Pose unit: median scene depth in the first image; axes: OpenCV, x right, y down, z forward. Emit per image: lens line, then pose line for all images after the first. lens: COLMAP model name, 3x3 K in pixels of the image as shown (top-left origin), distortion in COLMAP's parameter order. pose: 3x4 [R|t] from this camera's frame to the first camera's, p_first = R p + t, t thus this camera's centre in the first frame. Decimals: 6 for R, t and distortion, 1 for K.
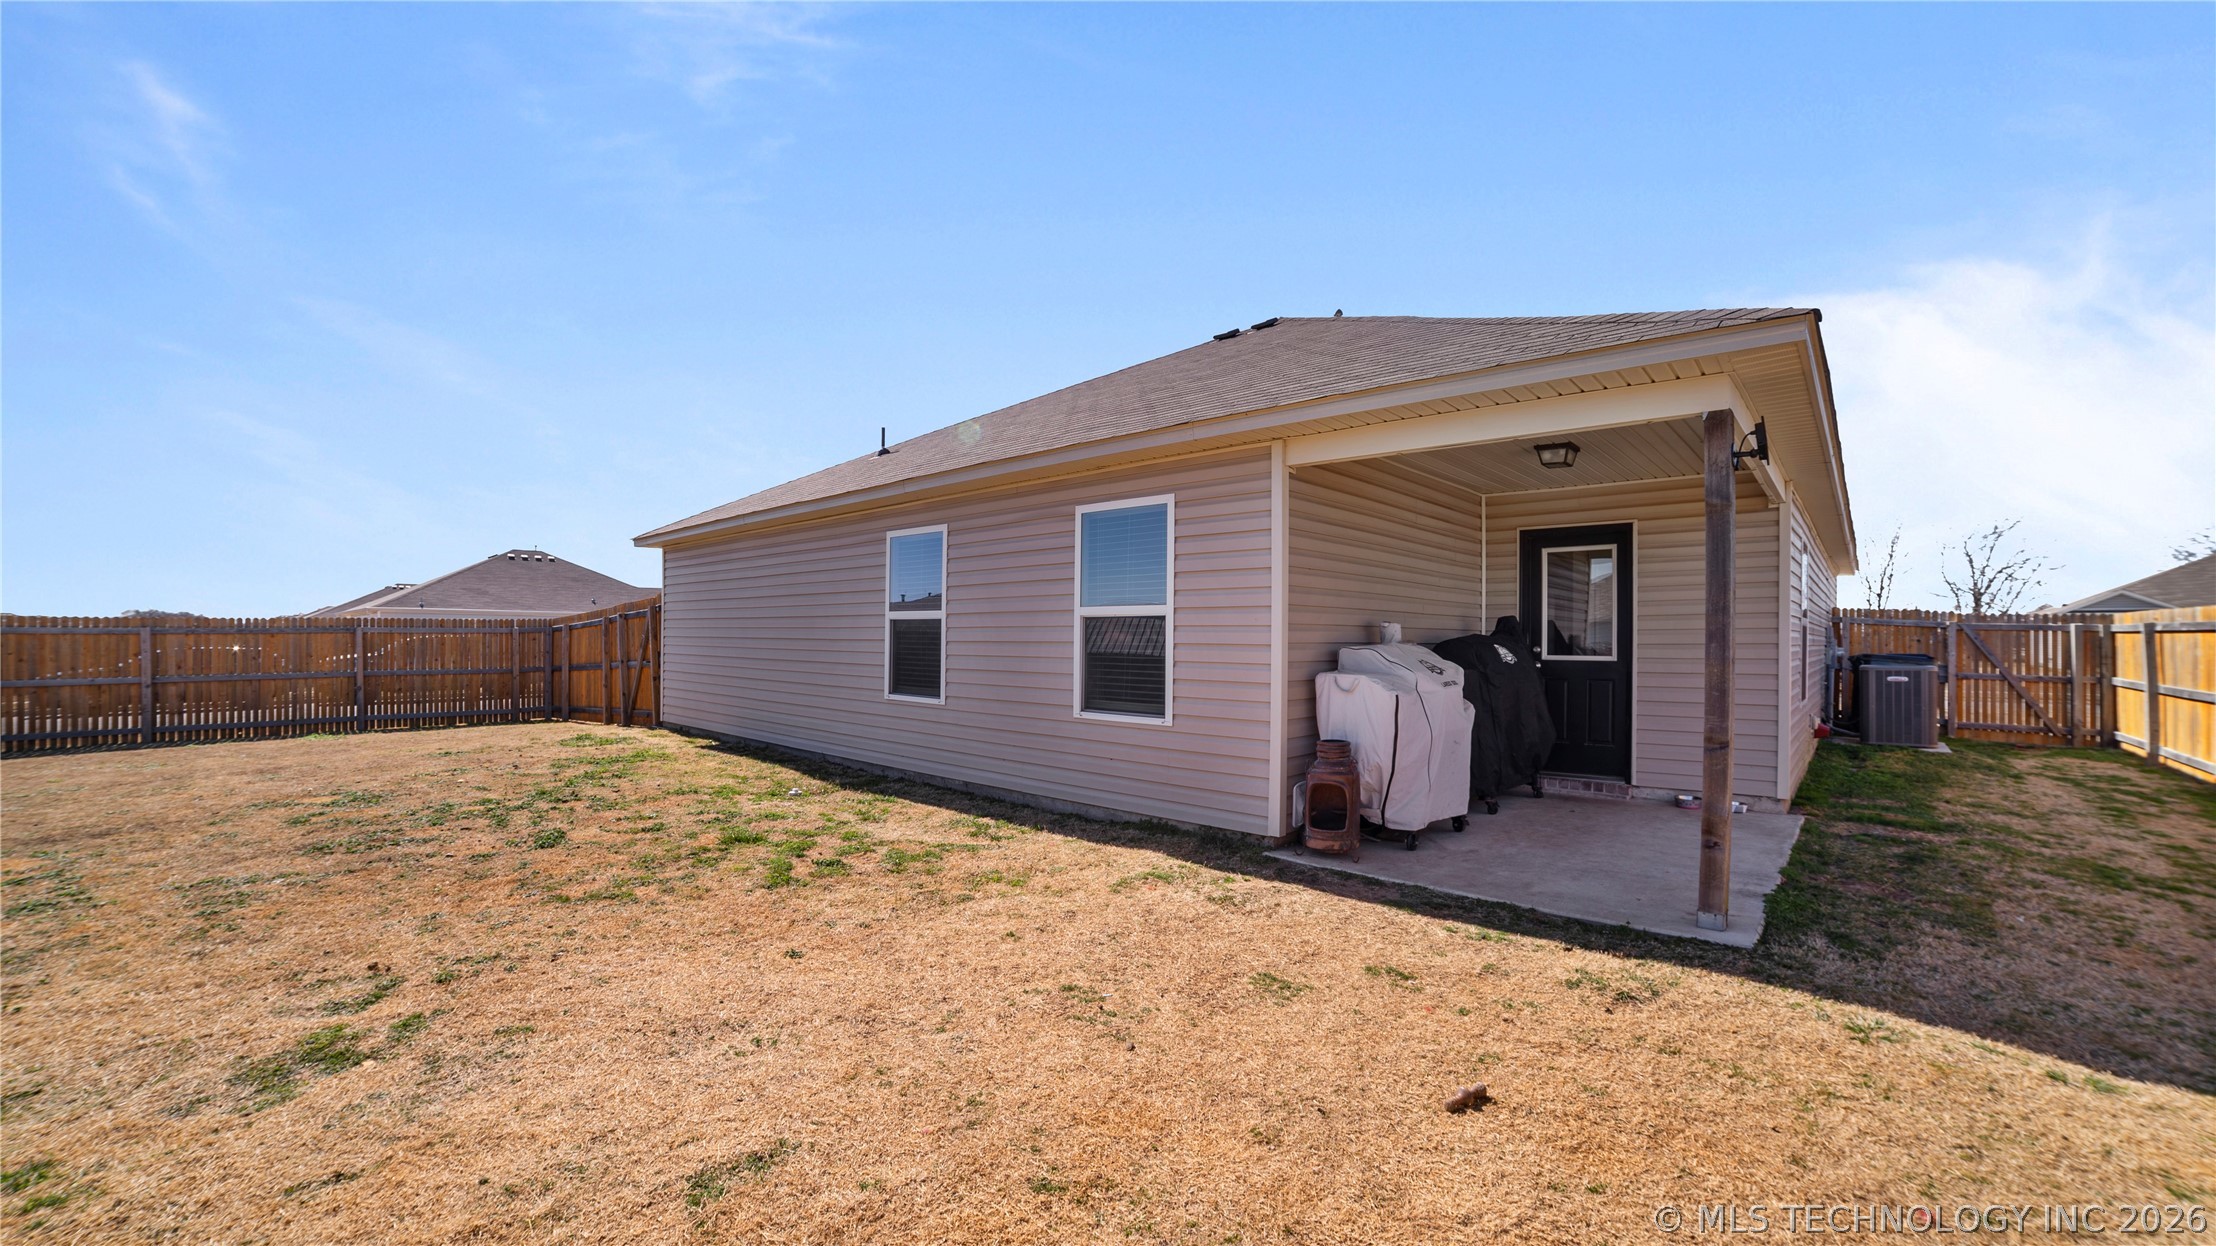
lens RADIAL K [[867.6, 0, 1108.0], [0, 867.6, 623.0], [0, 0, 1]] dist [-0.000284, 0.000022]
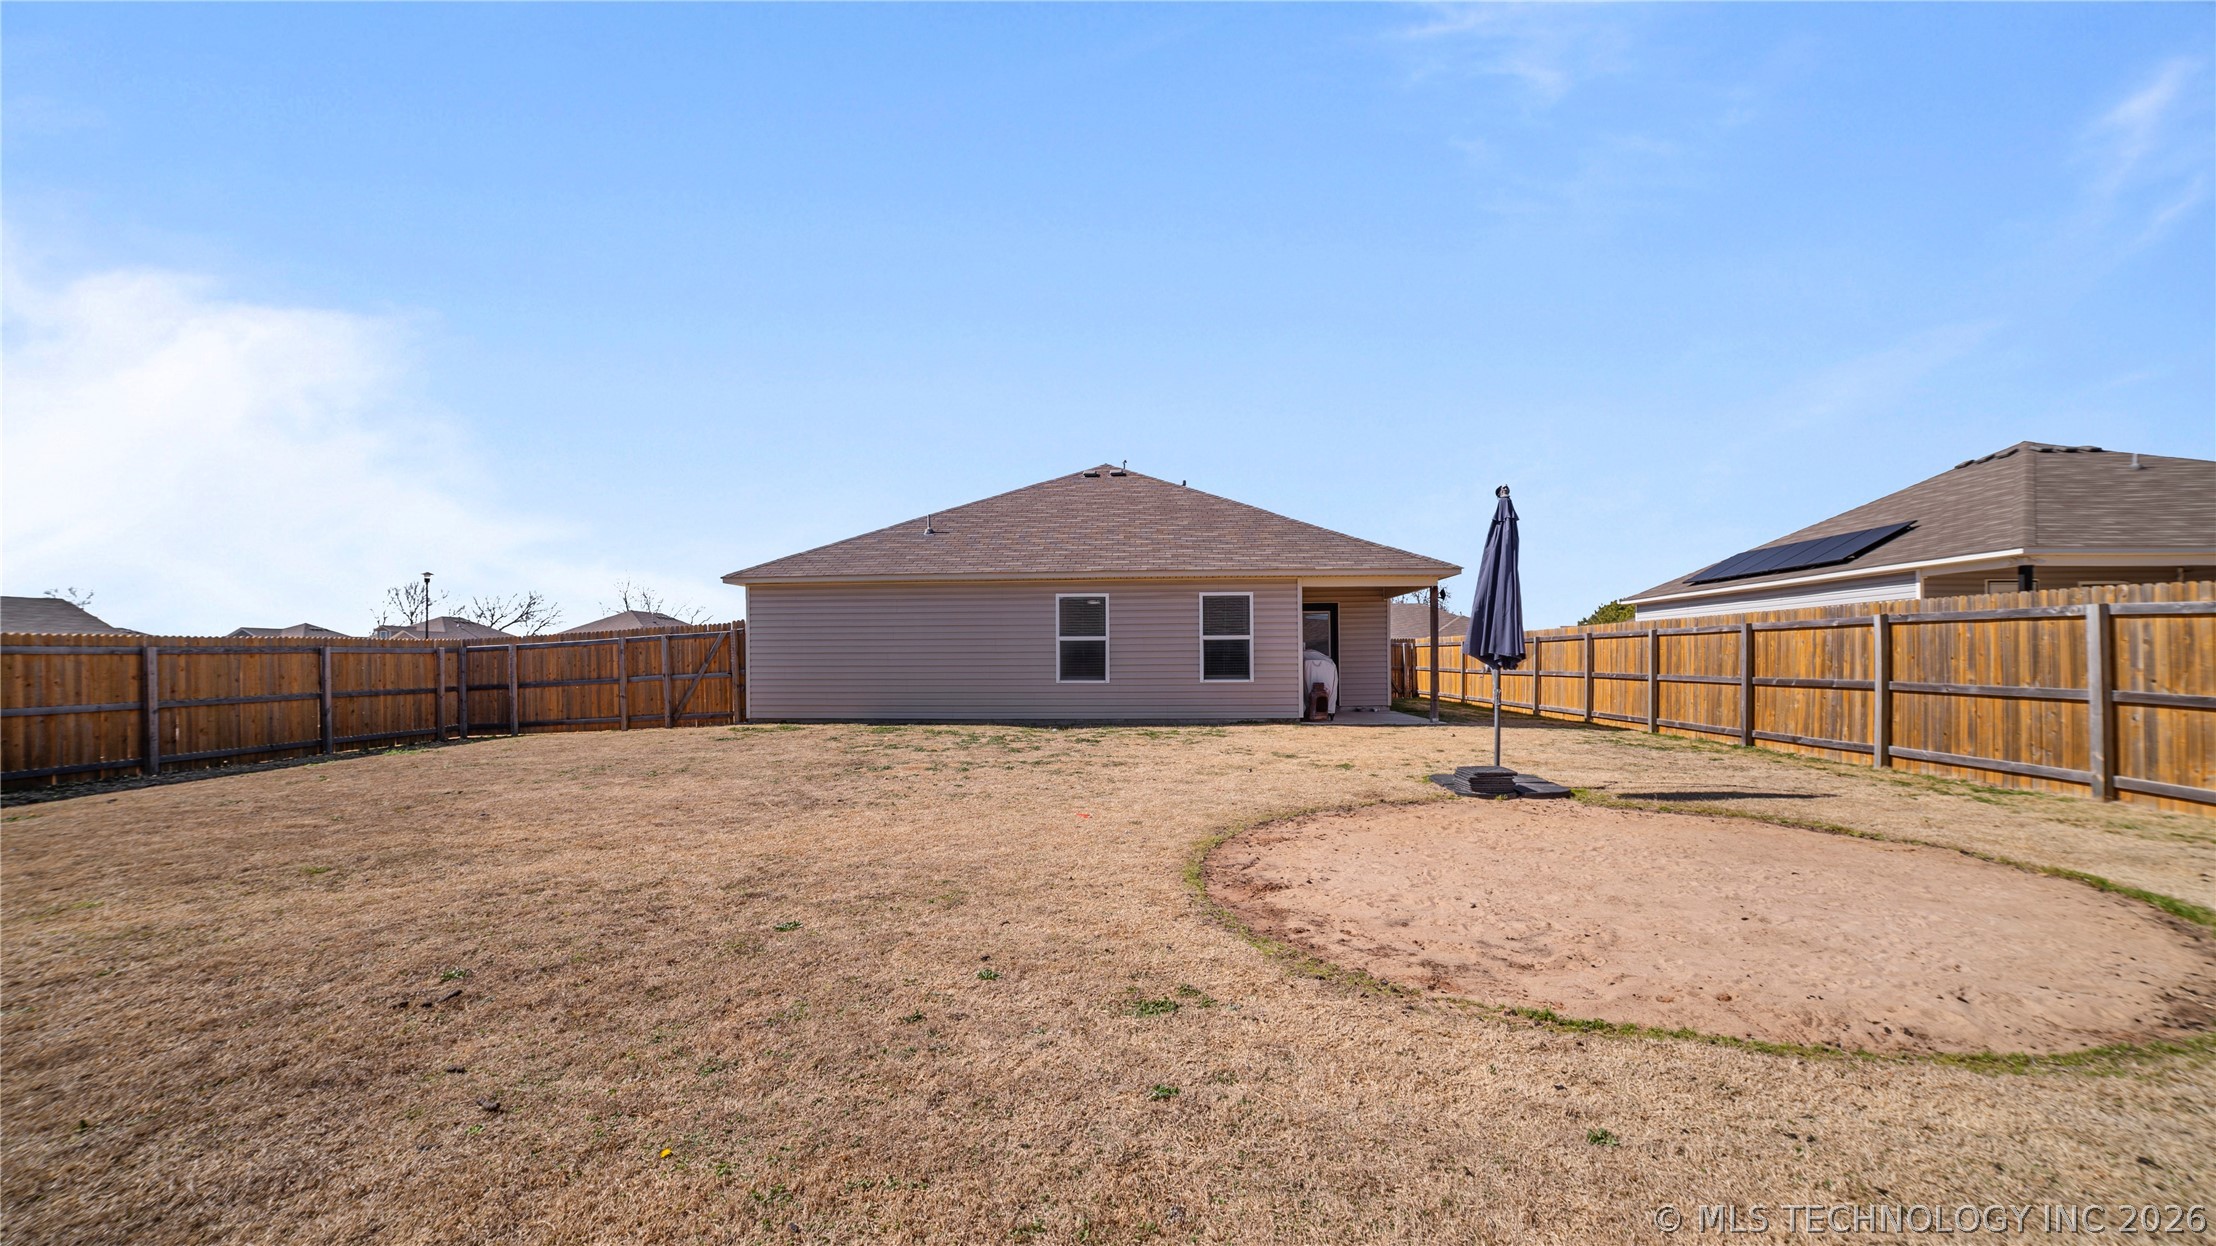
lens RADIAL K [[867.6, 0, 1108.0], [0, 867.6, 623.0], [0, 0, 1]] dist [-0.000284, 0.000022]
pose [[0.804612, 0.013880, 0.593639, -0.886539], [0.002744, 0.999629, -0.027093, 0.005896], [-0.593795, 0.023429, 0.804275, -0.395226]]
